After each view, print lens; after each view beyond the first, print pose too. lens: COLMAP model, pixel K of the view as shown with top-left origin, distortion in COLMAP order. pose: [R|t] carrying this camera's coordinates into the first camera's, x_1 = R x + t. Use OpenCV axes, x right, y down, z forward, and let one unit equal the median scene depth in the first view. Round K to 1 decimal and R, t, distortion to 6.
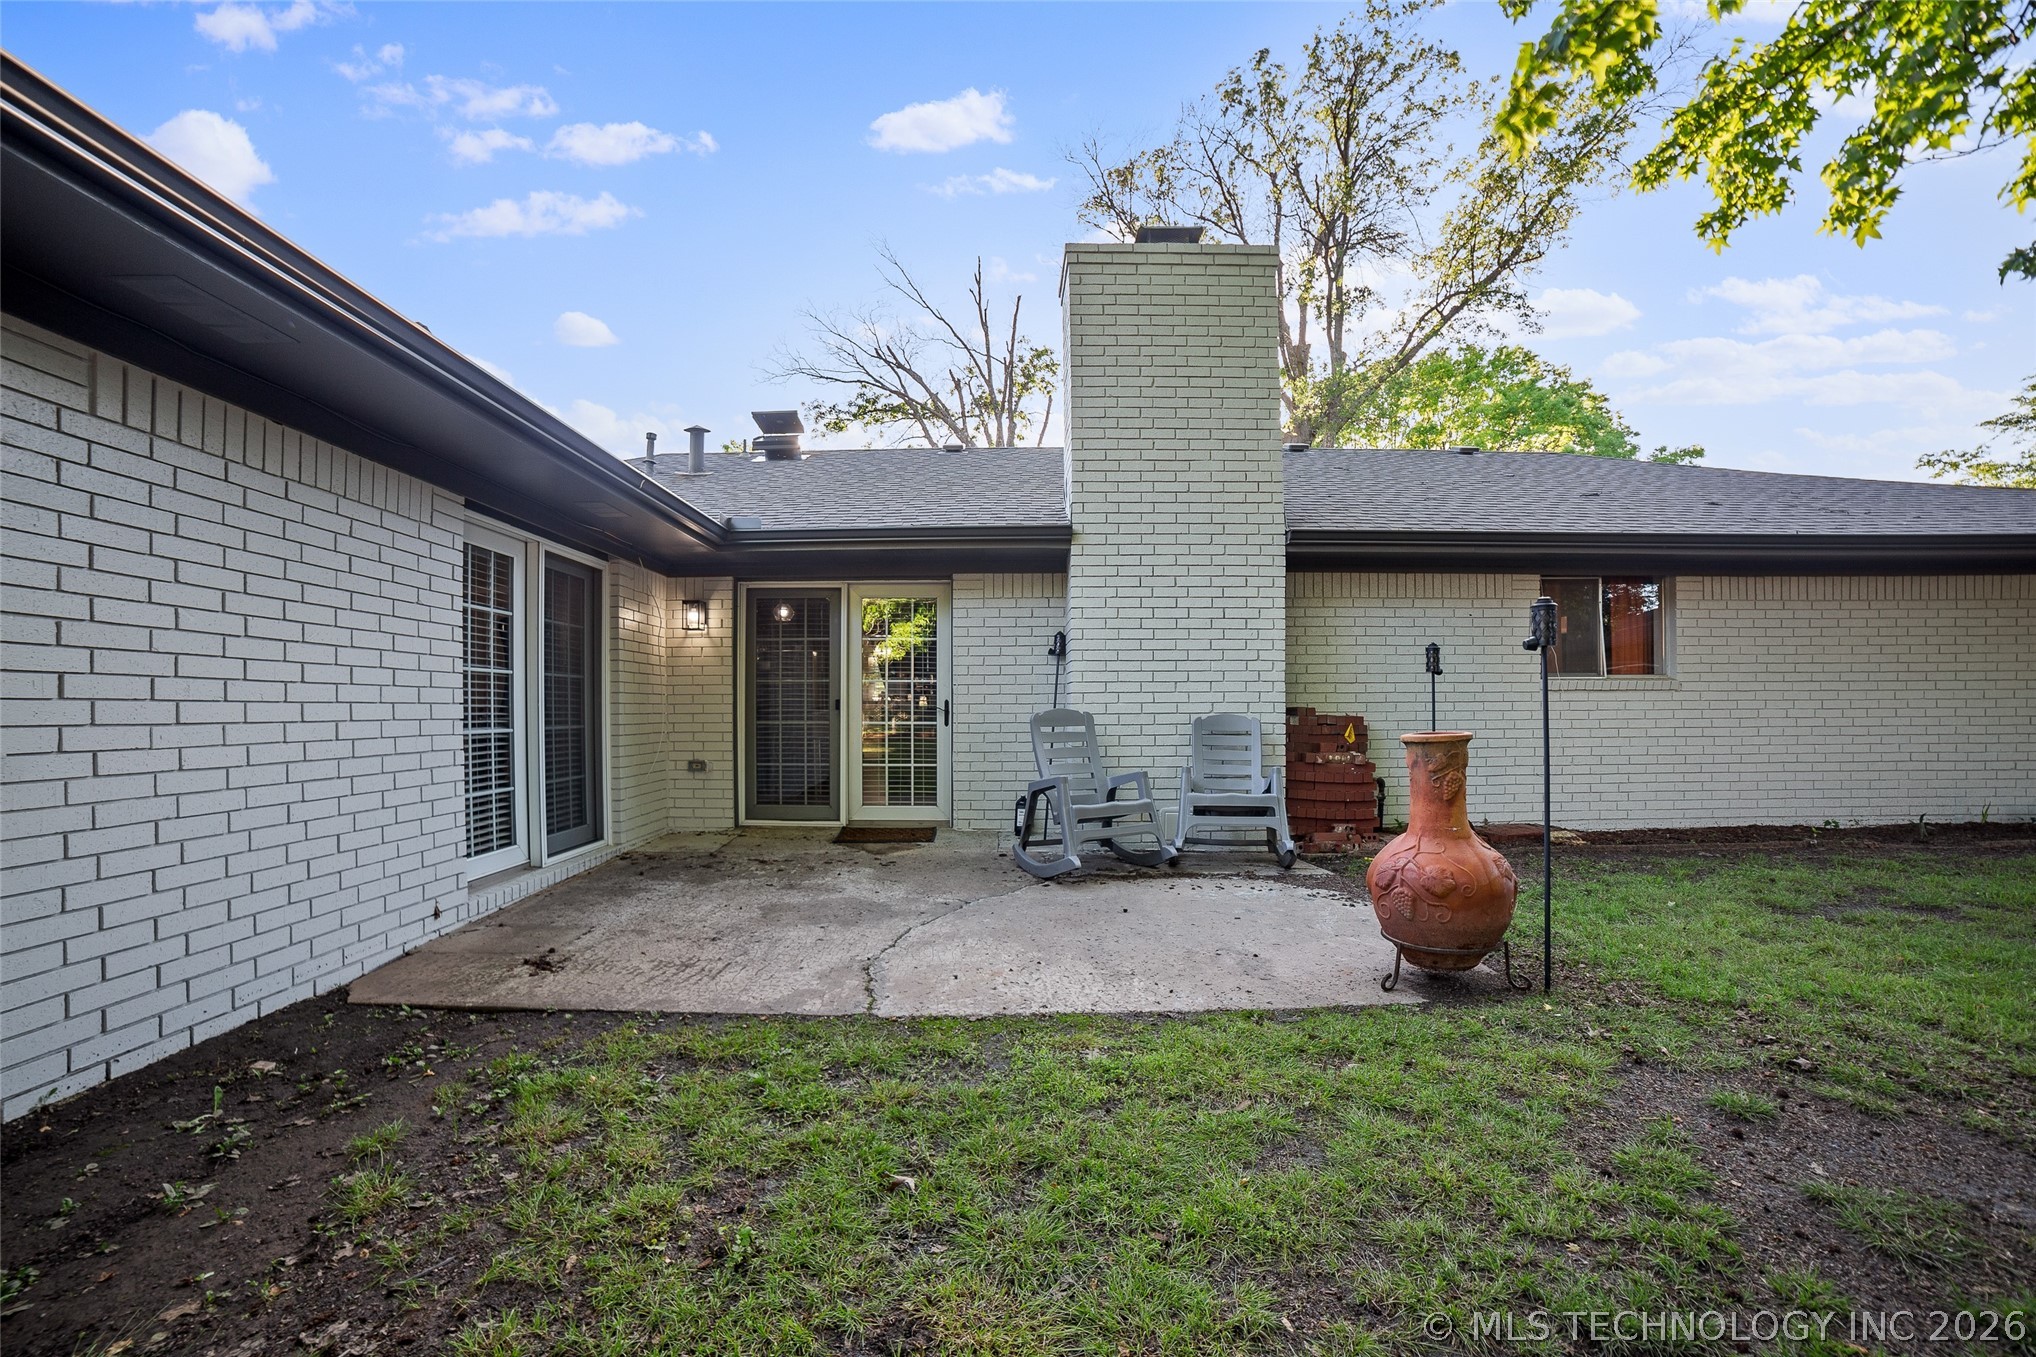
lens RADIAL K [[859.9, 0, 983.2], [0, 859.9, 715.3], [0, 0, 1]] dist [-0.020932, 0.002938]
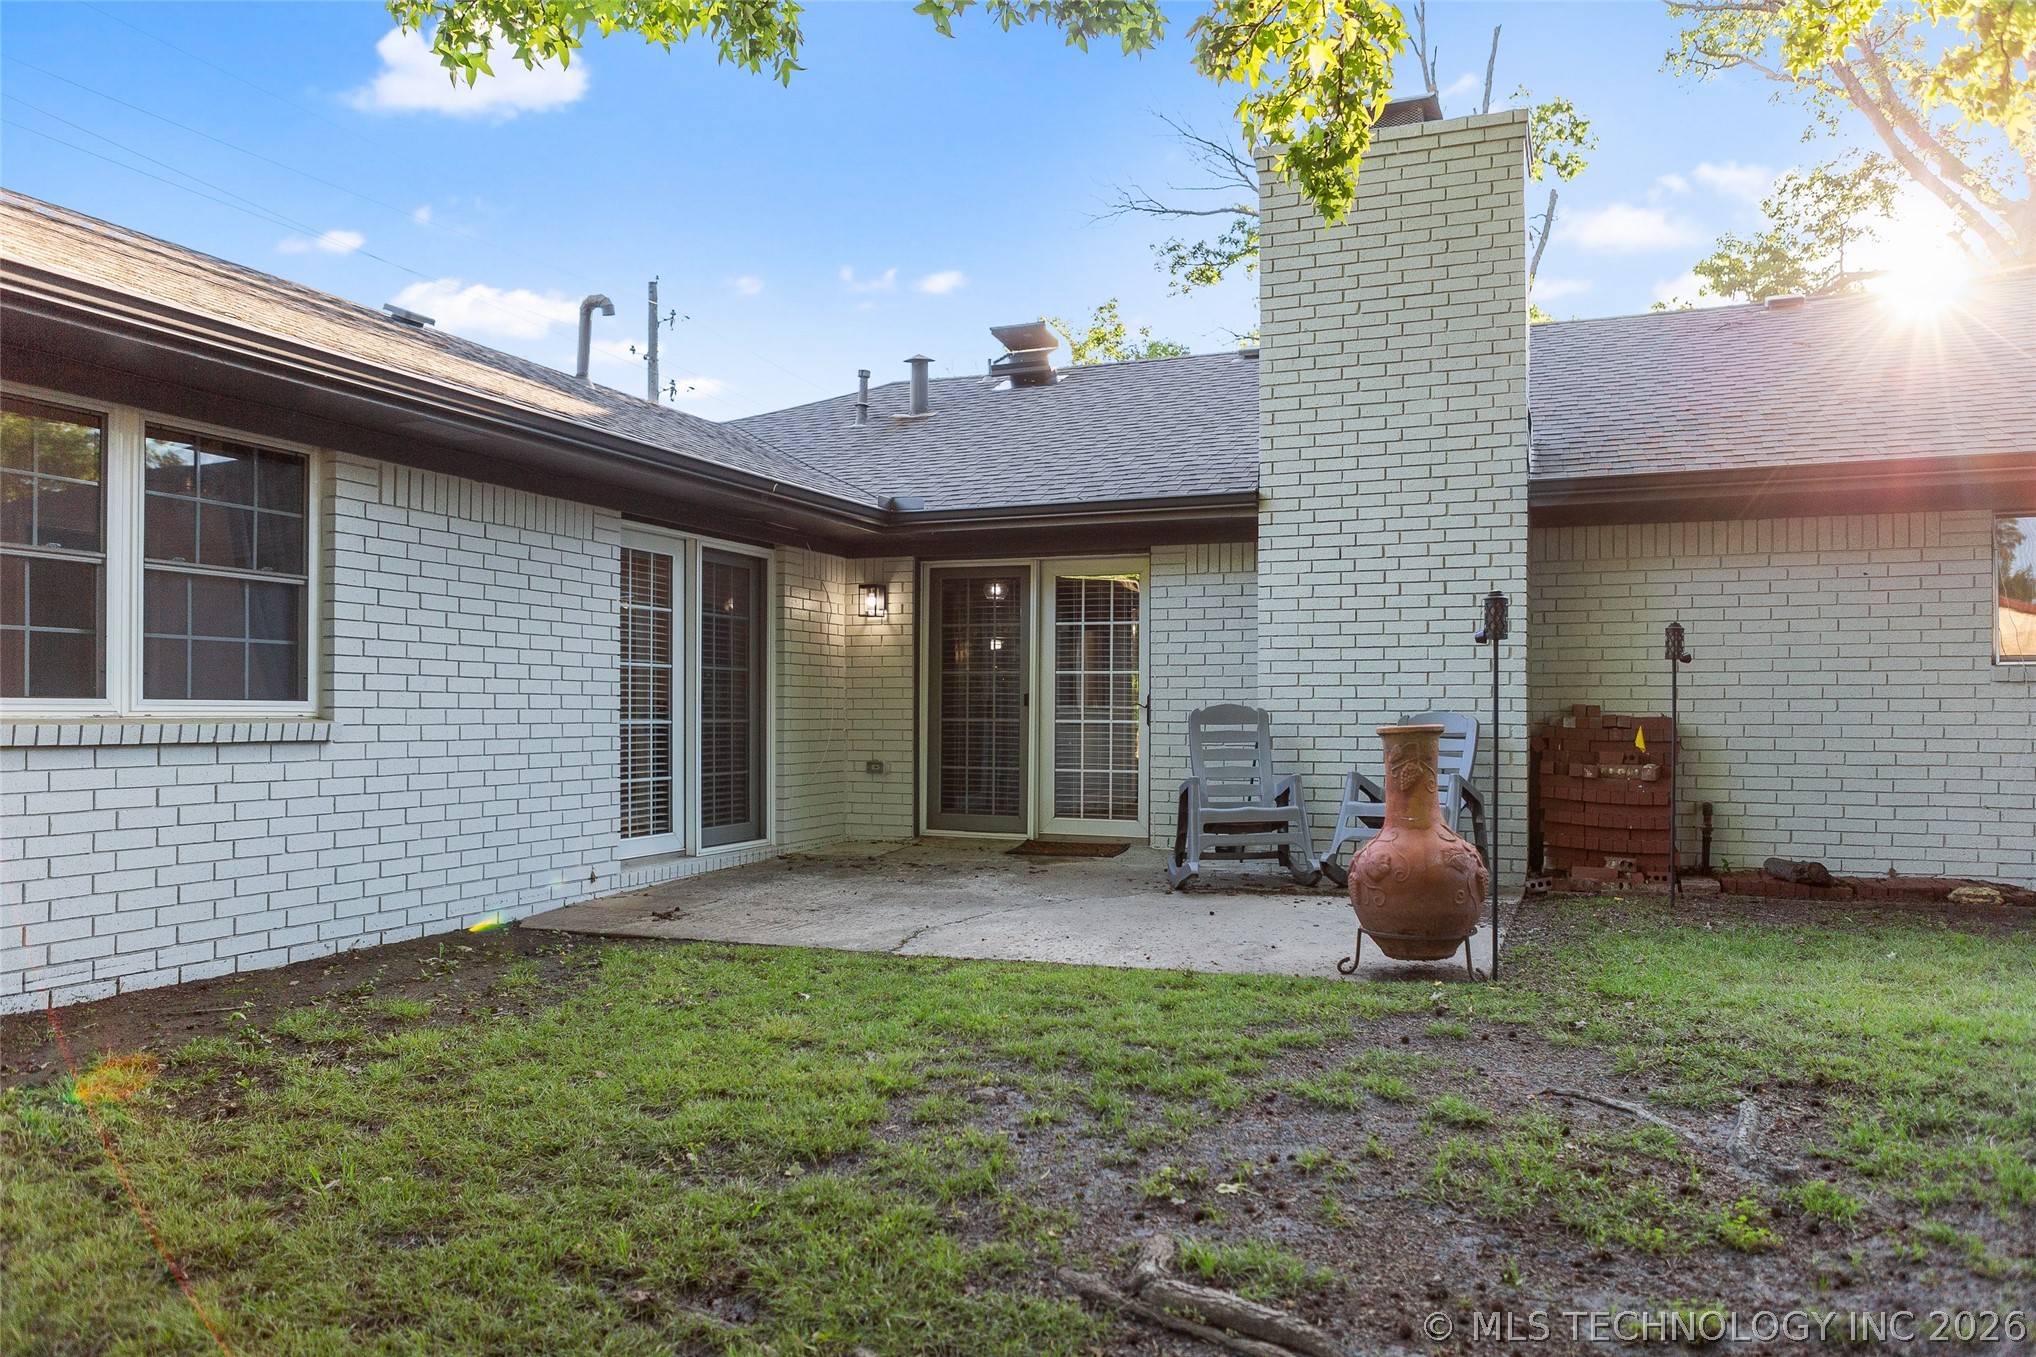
lens RADIAL K [[1502.0, 0, 1025.4], [0, 1502.0, 713.2], [0, 0, 1]] dist [0.128936, 0.000054]
pose [[0.937397, 0.006785, -0.348196, 0.408461], [-0.009434, 0.999938, -0.005912, 0.011218], [0.348134, 0.008827, 0.937403, -0.477319]]
